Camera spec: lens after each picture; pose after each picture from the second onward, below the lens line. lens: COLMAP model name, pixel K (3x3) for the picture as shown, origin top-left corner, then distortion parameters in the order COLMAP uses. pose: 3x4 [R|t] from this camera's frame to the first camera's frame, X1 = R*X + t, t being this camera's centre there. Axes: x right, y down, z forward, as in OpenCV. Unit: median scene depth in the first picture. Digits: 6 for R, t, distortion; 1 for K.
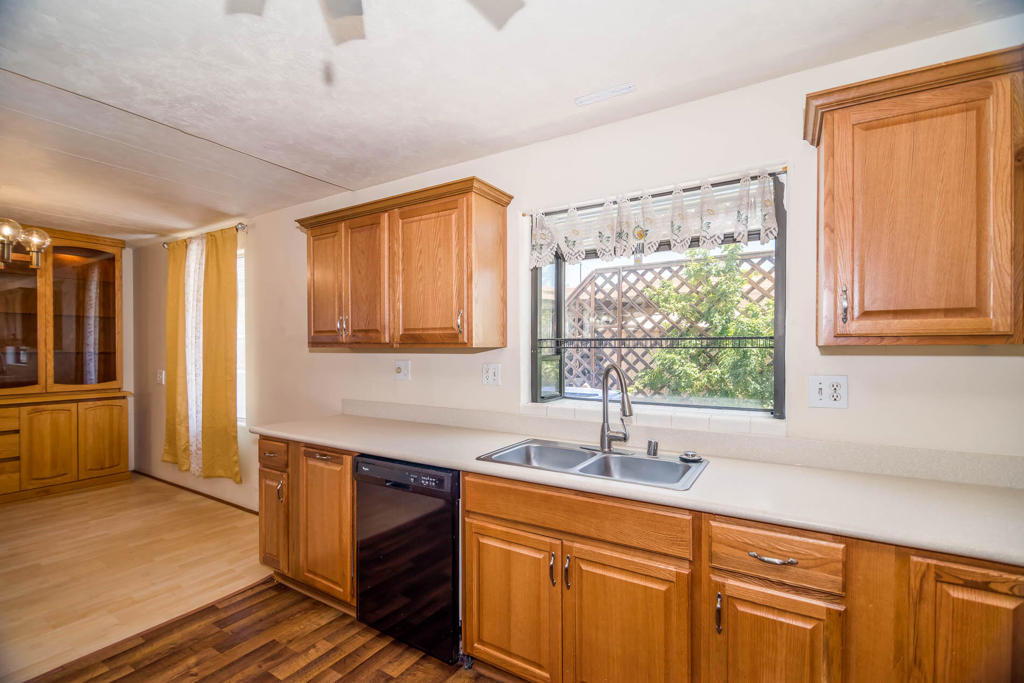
lens RADIAL K [[465.1, 0, 511.1], [0, 465.1, 347.1], [0, 0, 1]] dist [-0.002604, -0.000482]
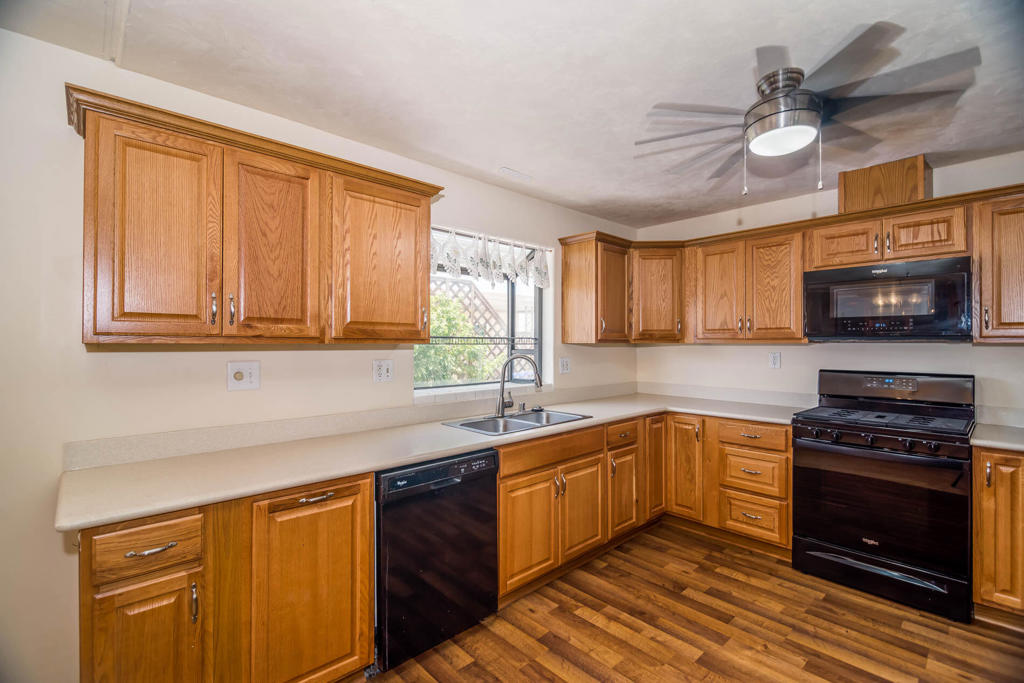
lens RADIAL K [[457.4, 0, 511.8], [0, 457.4, 344.4], [0, 0, 1]] dist [0.011411, -0.010095]
pose [[0.258651, -0.000359, 0.965971, -0.975047], [0.001931, 0.999998, -0.000145, 0.003095], [-0.965969, 0.001903, 0.258651, 0.519923]]
